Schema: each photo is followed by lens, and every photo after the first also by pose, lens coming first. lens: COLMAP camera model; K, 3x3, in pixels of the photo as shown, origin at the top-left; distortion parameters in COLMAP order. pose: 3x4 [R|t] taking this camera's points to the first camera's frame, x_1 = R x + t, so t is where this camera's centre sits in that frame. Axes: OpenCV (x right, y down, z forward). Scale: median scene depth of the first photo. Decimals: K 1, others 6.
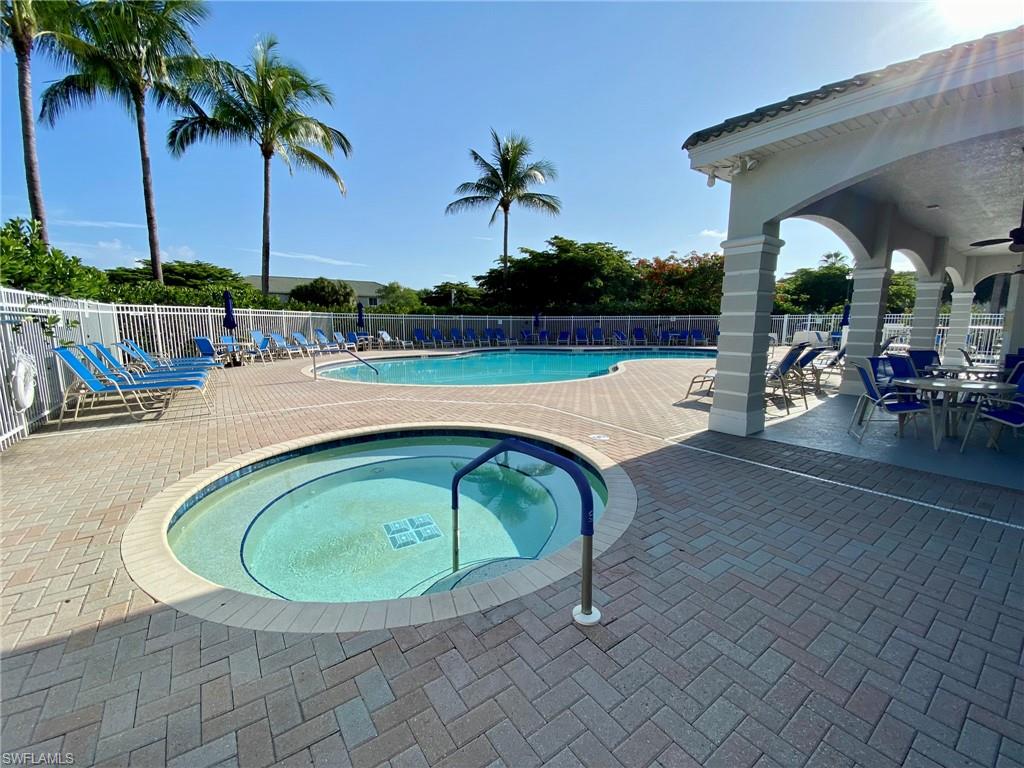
lens RADIAL K [[420.8, 0, 517.9], [0, 420.8, 385.0], [0, 0, 1]] dist [0.006627, -0.003996]
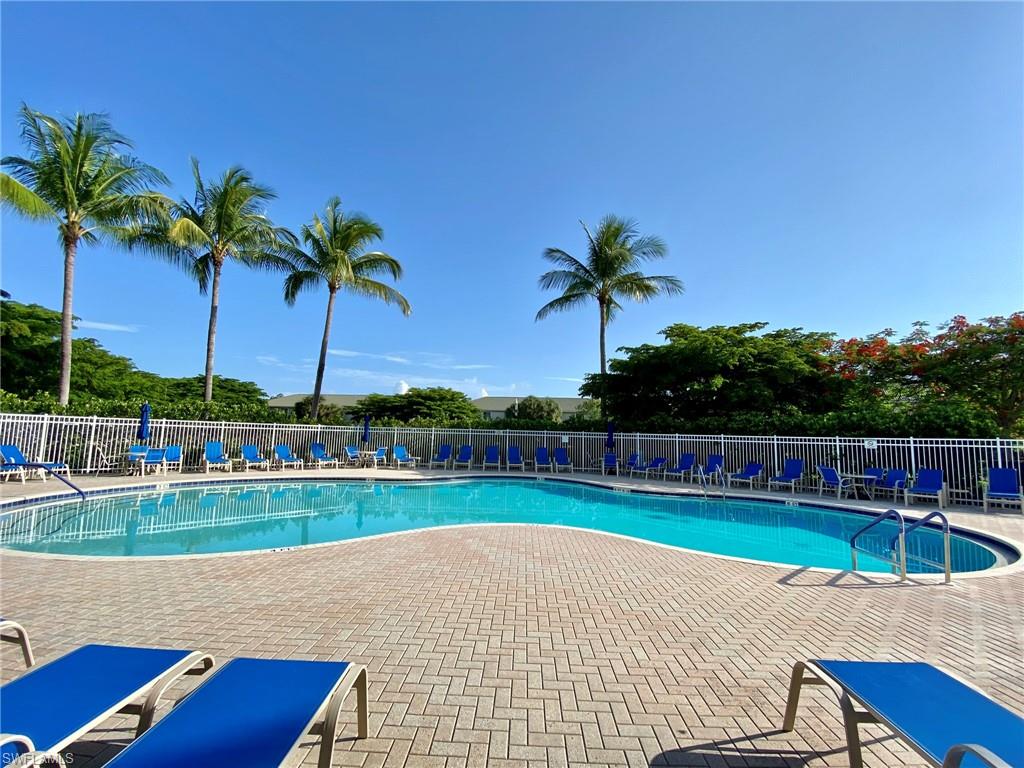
lens RADIAL K [[420.8, 0, 507.5], [0, 420.8, 385.0], [0, 0, 1]] dist [0.006627, -0.003996]
pose [[0.794682, -0.052864, -0.604719, 0.320865], [-0.114169, 0.965406, -0.234428, -0.054192], [0.596192, 0.255336, 0.761156, 0.322692]]
